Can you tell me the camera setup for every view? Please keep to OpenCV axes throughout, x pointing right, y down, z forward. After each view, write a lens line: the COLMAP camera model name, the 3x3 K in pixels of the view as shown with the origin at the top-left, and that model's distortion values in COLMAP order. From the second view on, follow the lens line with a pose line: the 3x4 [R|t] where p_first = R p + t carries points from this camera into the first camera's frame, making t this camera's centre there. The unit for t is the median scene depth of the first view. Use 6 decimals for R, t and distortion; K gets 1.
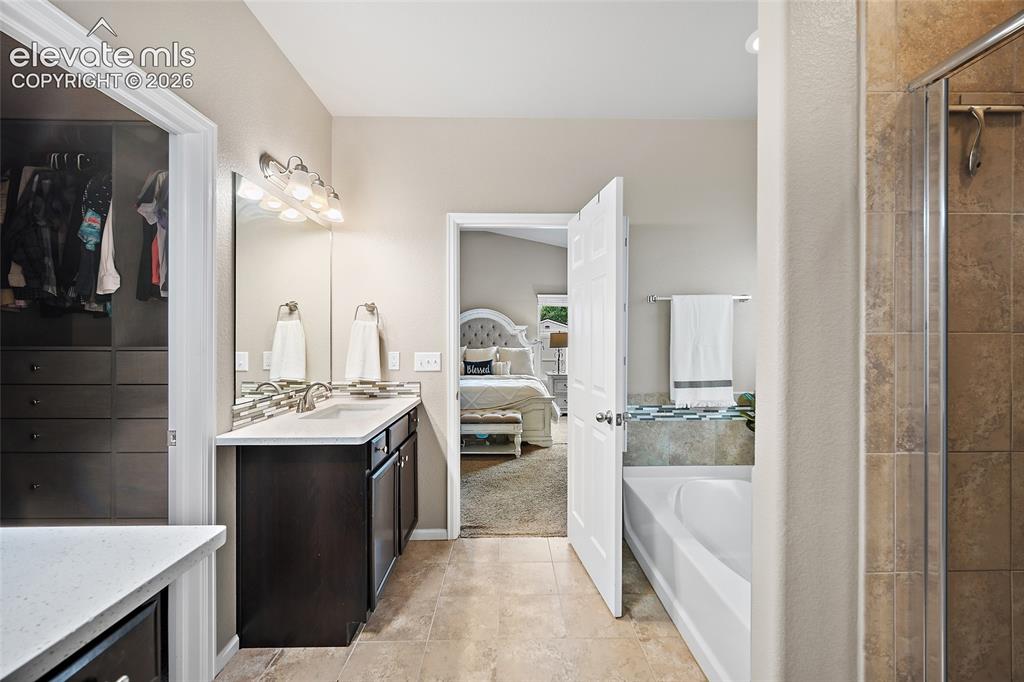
lens RADIAL K [[400.8, 0, 513.0], [0, 400.8, 341.3], [0, 0, 1]] dist [-0.002853, 0.000463]
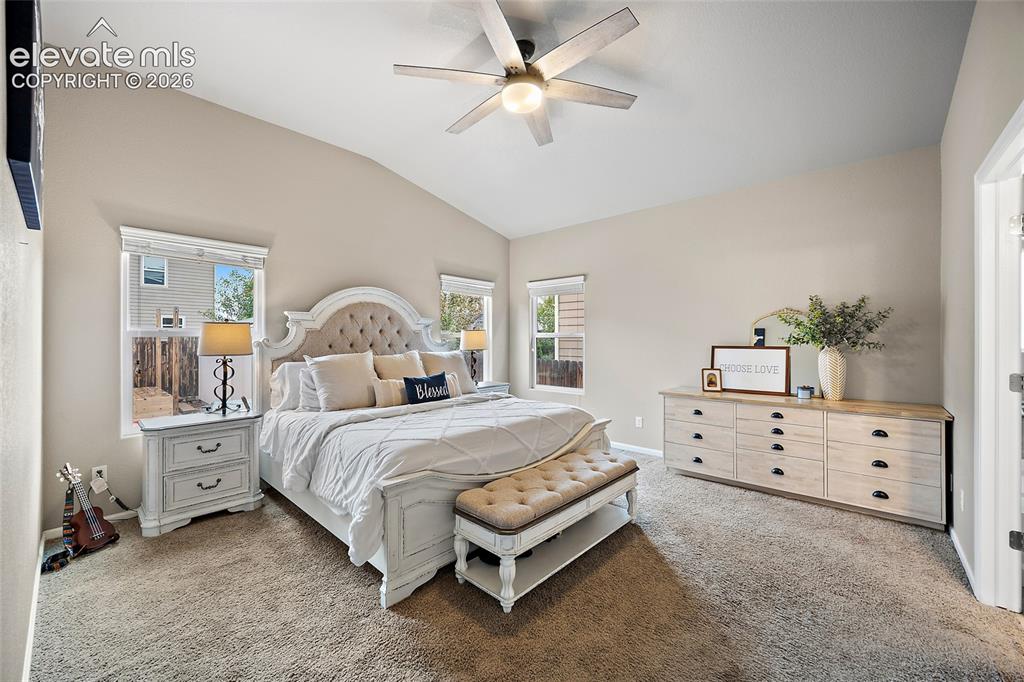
lens RADIAL K [[400.8, 0, 514.0], [0, 400.8, 339.5], [0, 0, 1]] dist [-0.002853, 0.000463]
pose [[0.674739, 0.000370, 0.738056, -0.375260], [-0.001291, 0.999999, 0.000680, -0.004346], [-0.738055, -0.001412, 0.674739, 0.441637]]
